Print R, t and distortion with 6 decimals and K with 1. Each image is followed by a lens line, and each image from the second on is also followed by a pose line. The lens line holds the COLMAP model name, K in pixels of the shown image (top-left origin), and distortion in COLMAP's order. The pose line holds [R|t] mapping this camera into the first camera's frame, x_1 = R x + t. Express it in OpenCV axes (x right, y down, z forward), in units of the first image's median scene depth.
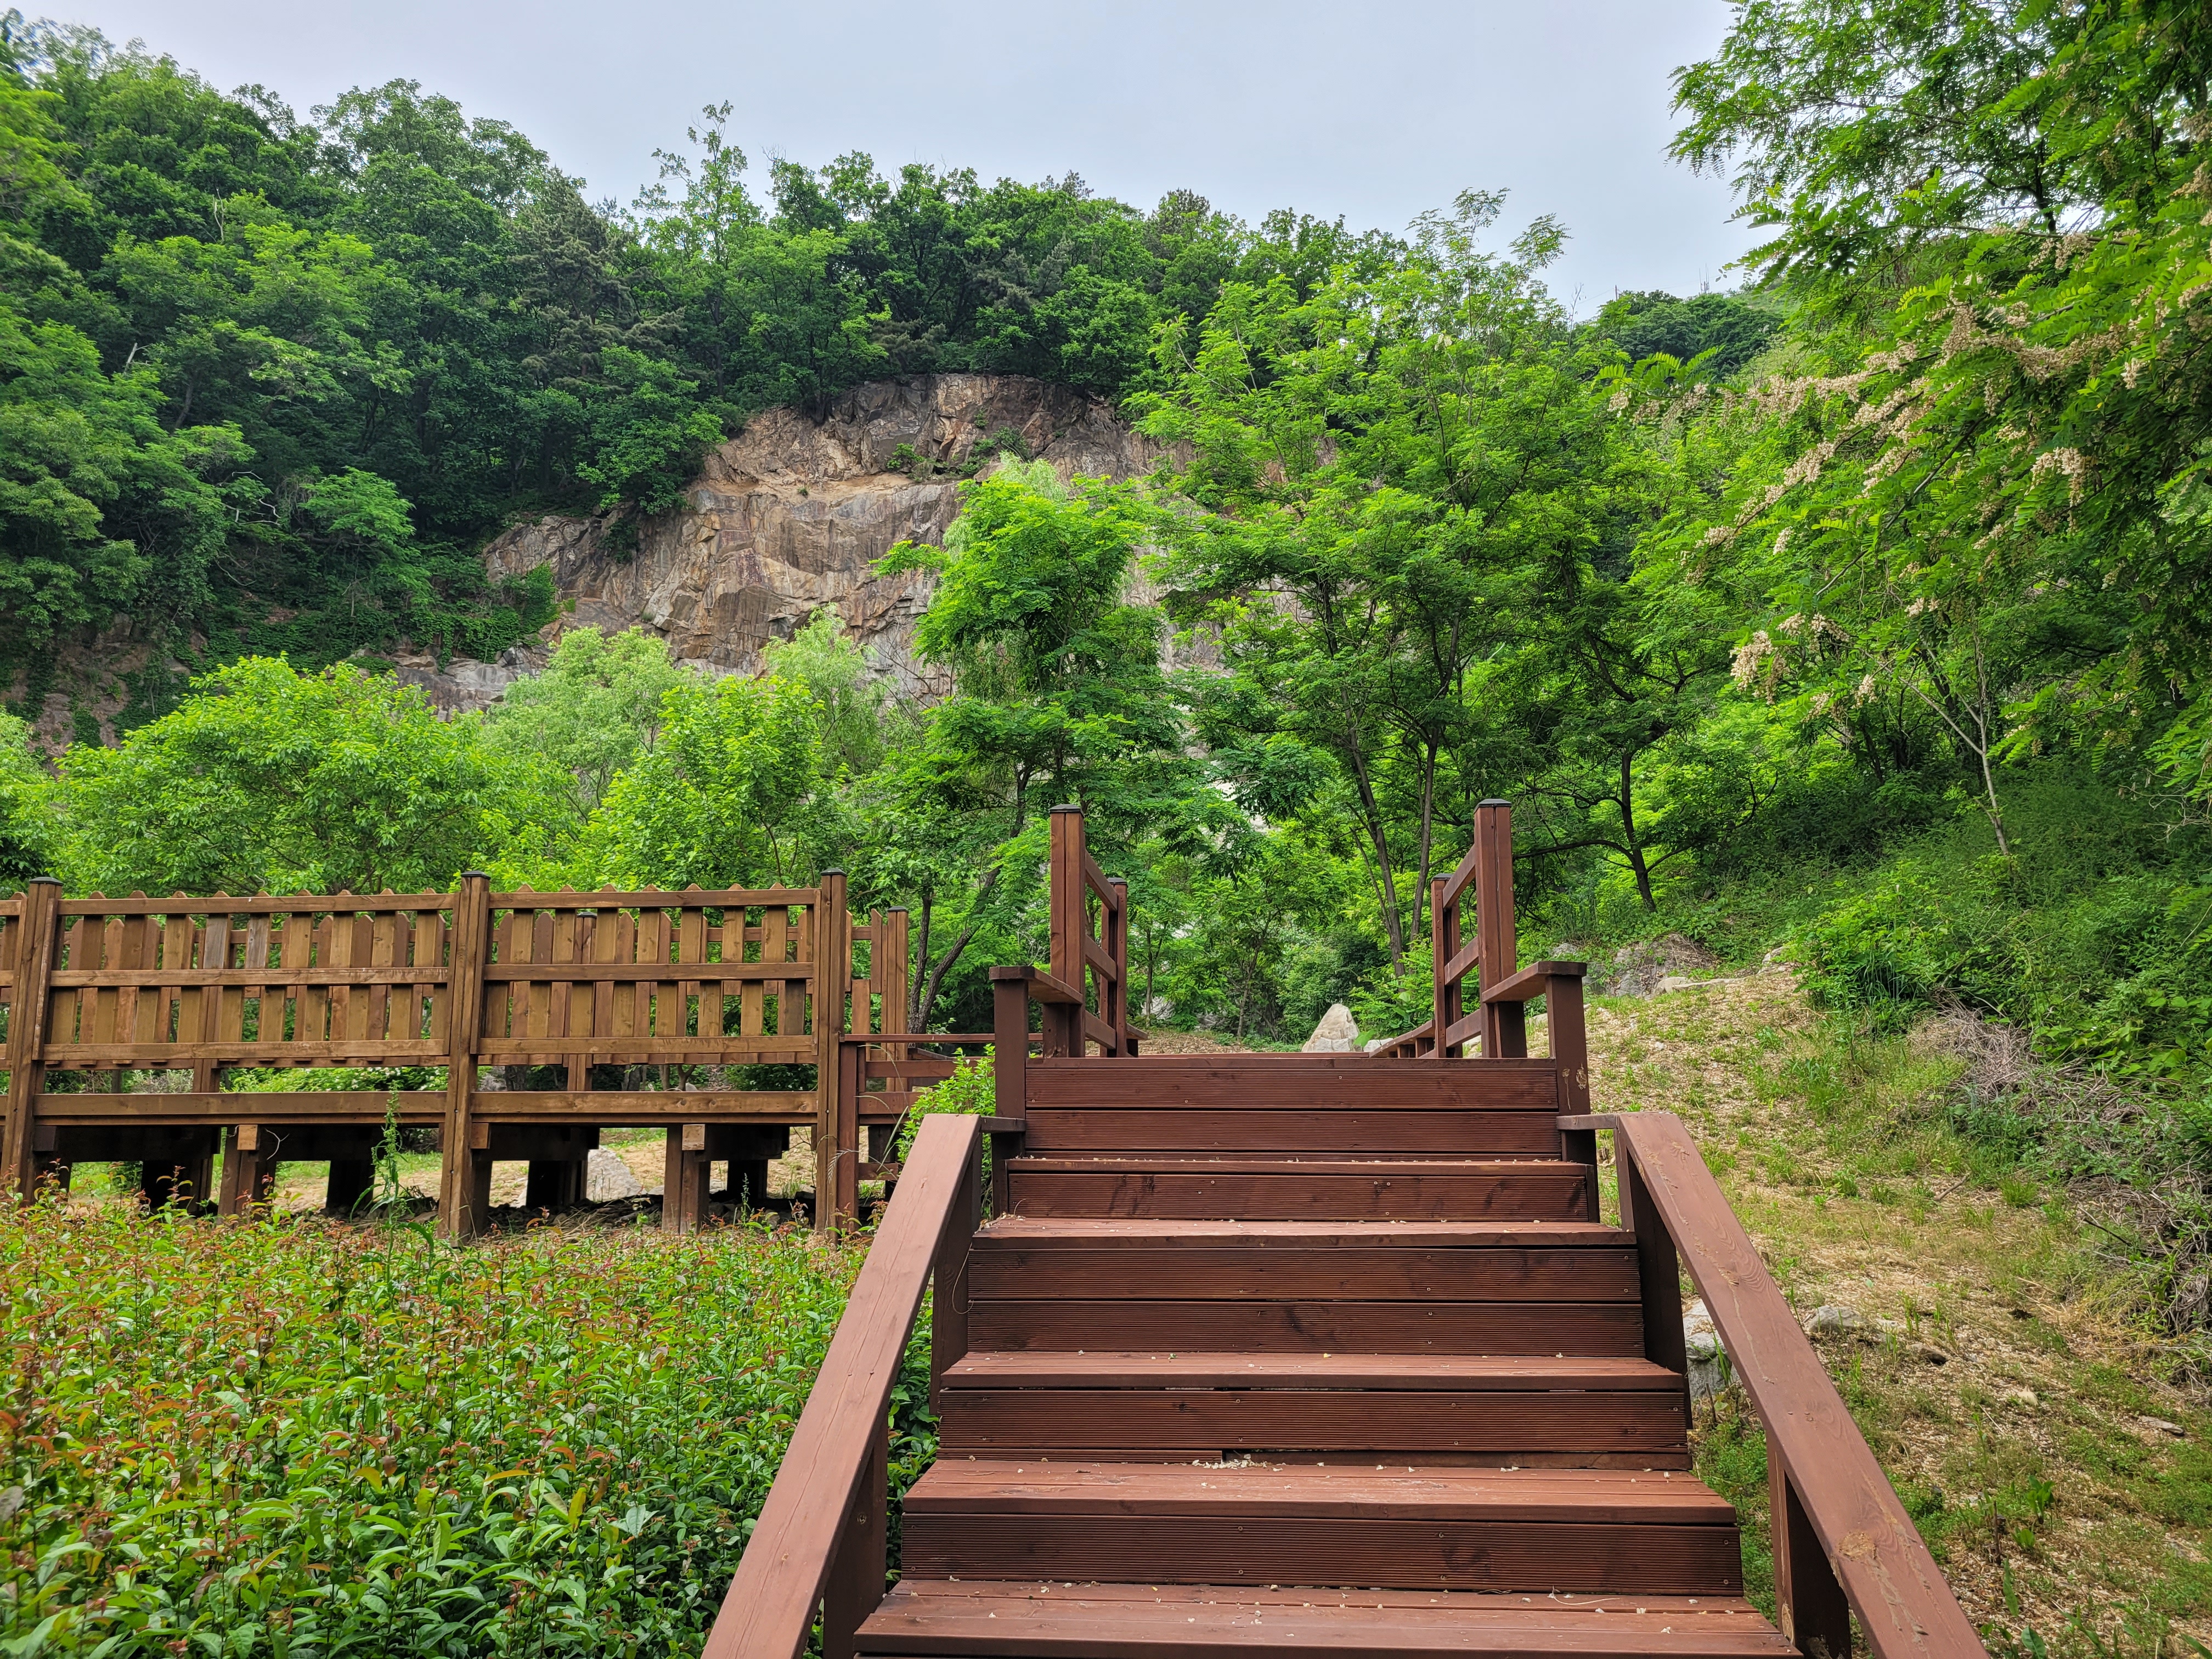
lens RADIAL K [[1684.7, 0, 1097.2], [0, 1684.7, 851.6], [0, 0, 1]] dist [0.062988, -0.047421]
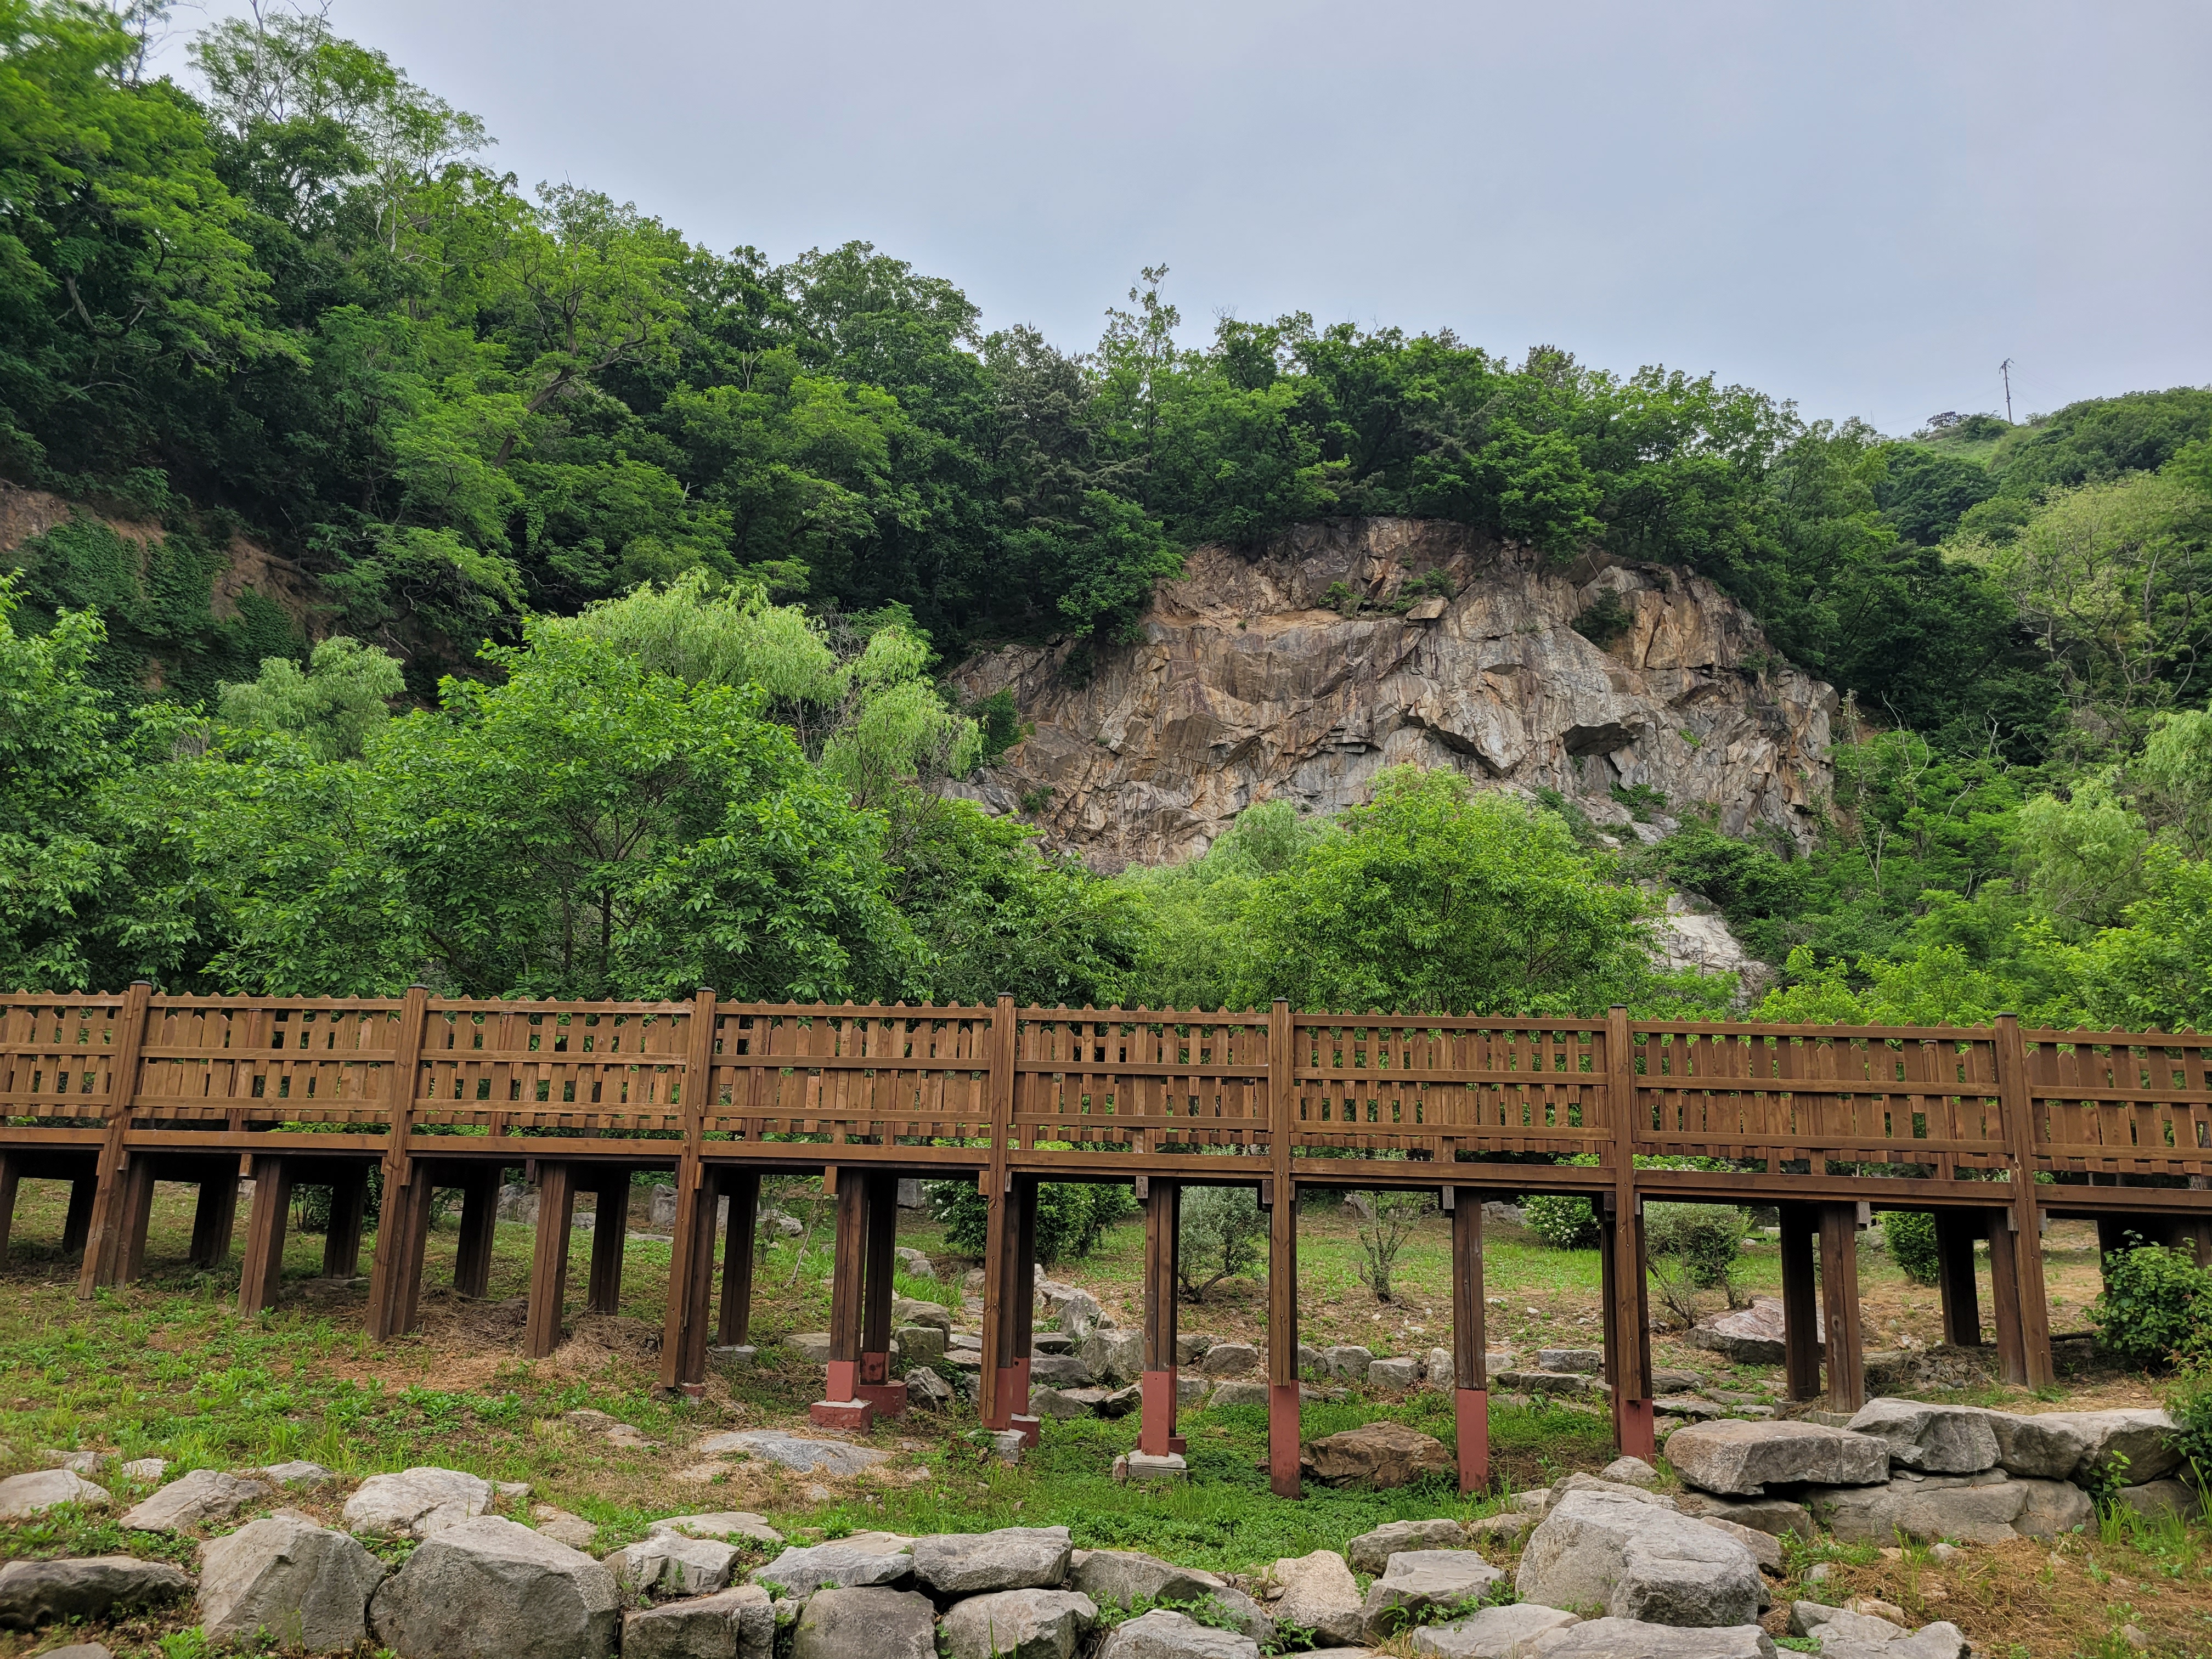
lens RADIAL K [[1684.7, 0, 1097.2], [0, 1684.7, 851.6], [0, 0, 1]] dist [0.062988, -0.047421]
pose [[0.999091, 0.026497, -0.033402, -0.225764], [-0.028774, 0.997158, -0.069621, 0.002920], [0.031462, 0.070519, 0.997014, -0.037940]]
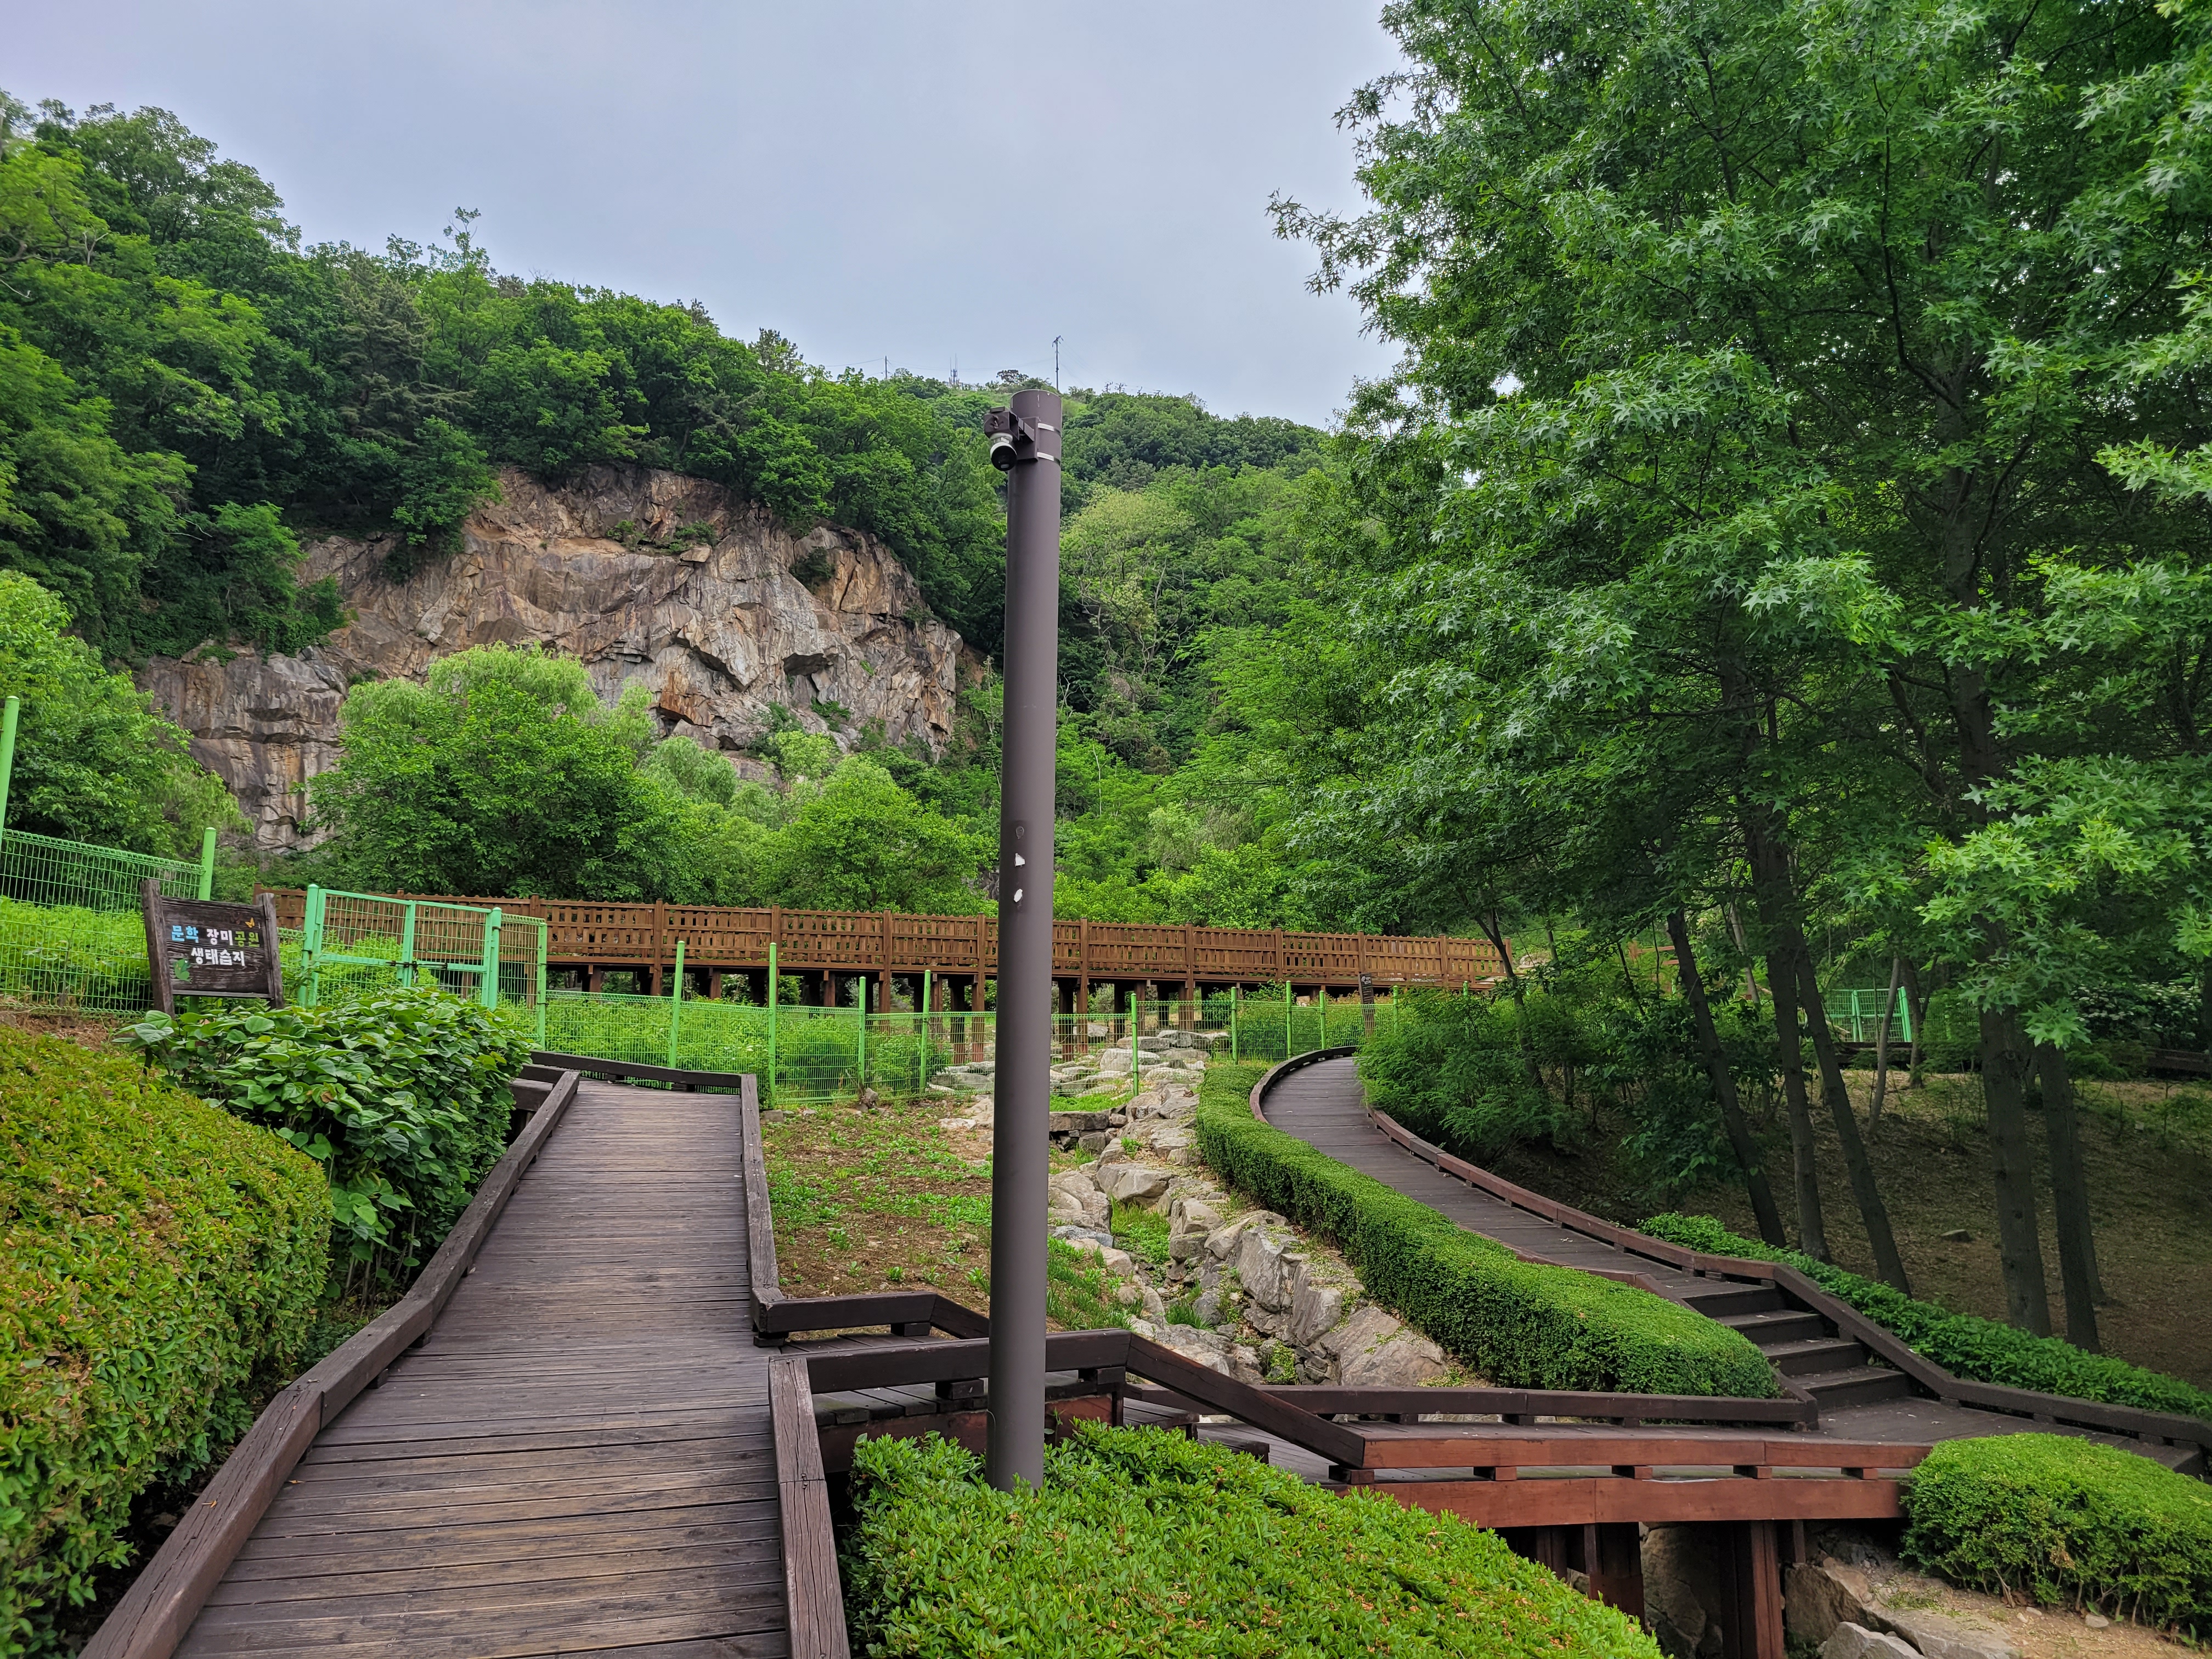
lens RADIAL K [[1684.7, 0, 1097.2], [0, 1684.7, 851.6], [0, 0, 1]] dist [0.062988, -0.047421]
pose [[0.865751, 0.066862, 0.495988, -0.430442], [-0.075871, 0.997116, -0.001982, -0.014306], [-0.494690, -0.035915, 0.868327, -0.311195]]
